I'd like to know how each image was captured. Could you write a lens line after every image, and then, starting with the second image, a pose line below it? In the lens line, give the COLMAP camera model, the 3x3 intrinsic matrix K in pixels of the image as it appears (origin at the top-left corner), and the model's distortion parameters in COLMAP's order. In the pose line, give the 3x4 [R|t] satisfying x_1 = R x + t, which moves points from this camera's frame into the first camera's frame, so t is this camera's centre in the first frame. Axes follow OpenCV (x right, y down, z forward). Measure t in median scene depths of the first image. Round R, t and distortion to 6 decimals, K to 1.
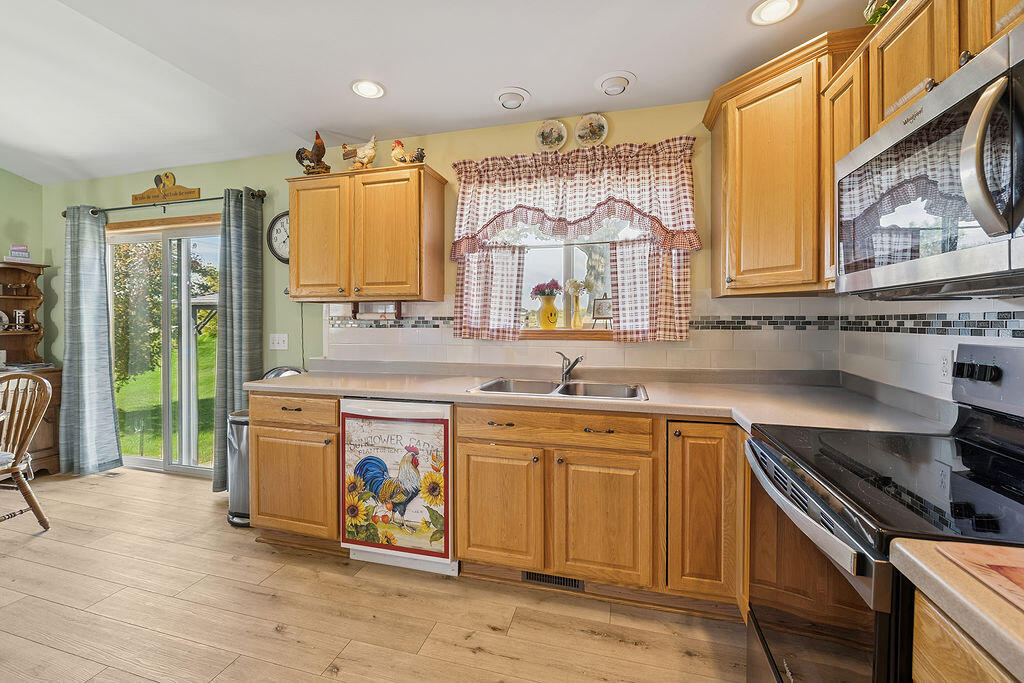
lens RADIAL K [[417.9, 0, 505.5], [0, 417.9, 328.5], [0, 0, 1]] dist [-0.006173, -0.000341]
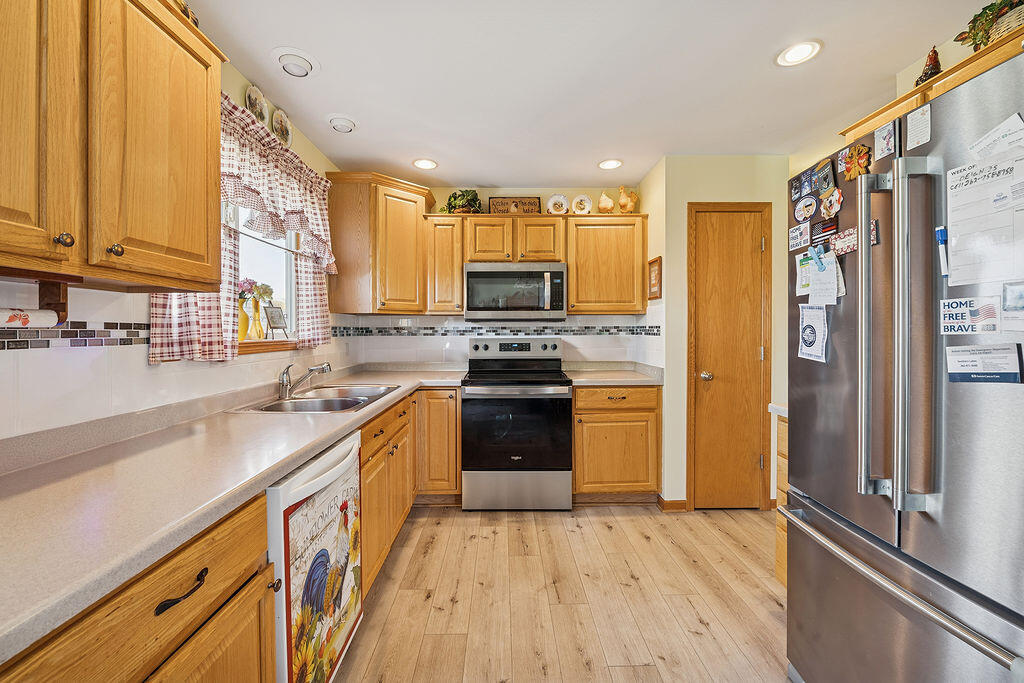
lens RADIAL K [[417.9, 0, 510.8], [0, 417.9, 333.2], [0, 0, 1]] dist [-0.006173, -0.000341]
pose [[-0.283372, -0.007639, 0.958980, -0.968718], [0.018485, 0.999739, 0.013426, -0.016904], [-0.958832, 0.021531, -0.283157, 0.886819]]
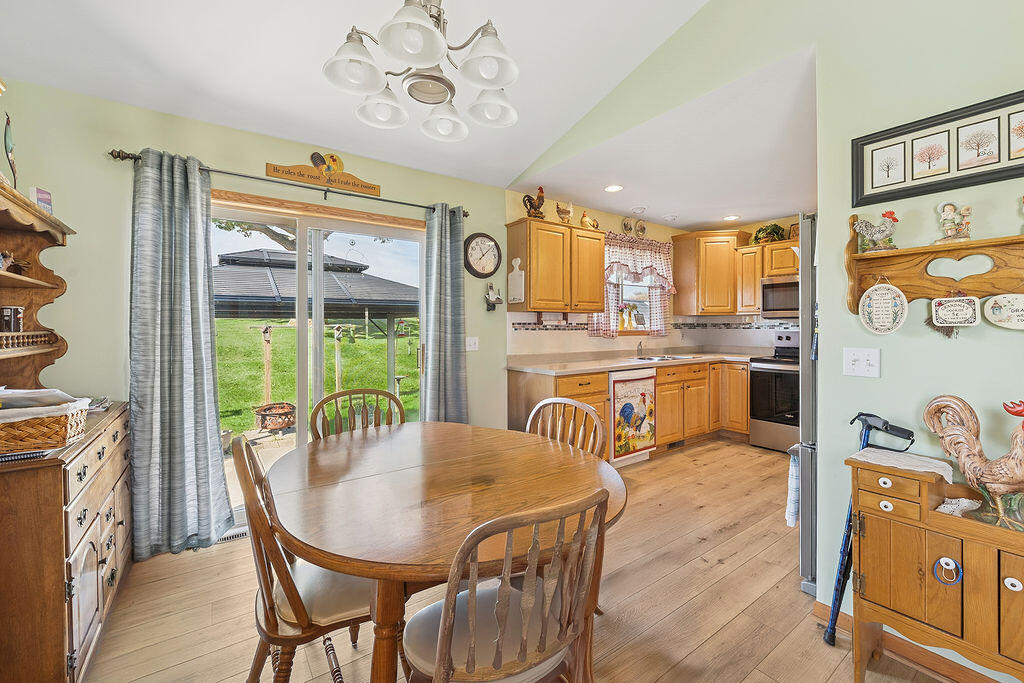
lens RADIAL K [[417.9, 0, 510.5], [0, 417.9, 333.1], [0, 0, 1]] dist [-0.006173, -0.000341]
pose [[0.634942, -0.015354, 0.772407, -1.958128], [0.017447, 0.999832, 0.005533, -0.004152], [-0.772362, 0.009963, 0.635104, 0.261939]]
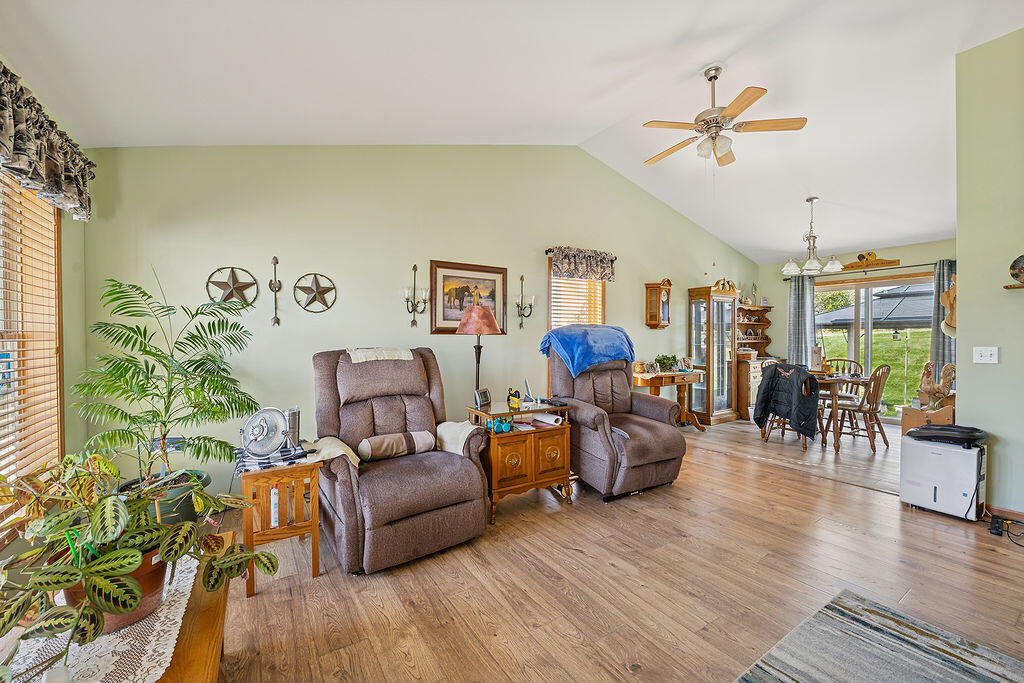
lens RADIAL K [[417.9, 0, 509.5], [0, 417.9, 338.7], [0, 0, 1]] dist [-0.006173, -0.000341]
pose [[0.734326, -0.000240, -0.678797, -1.149806], [-0.001921, 0.999995, -0.002432, 0.009005], [0.678794, 0.003090, 0.734322, -2.147403]]
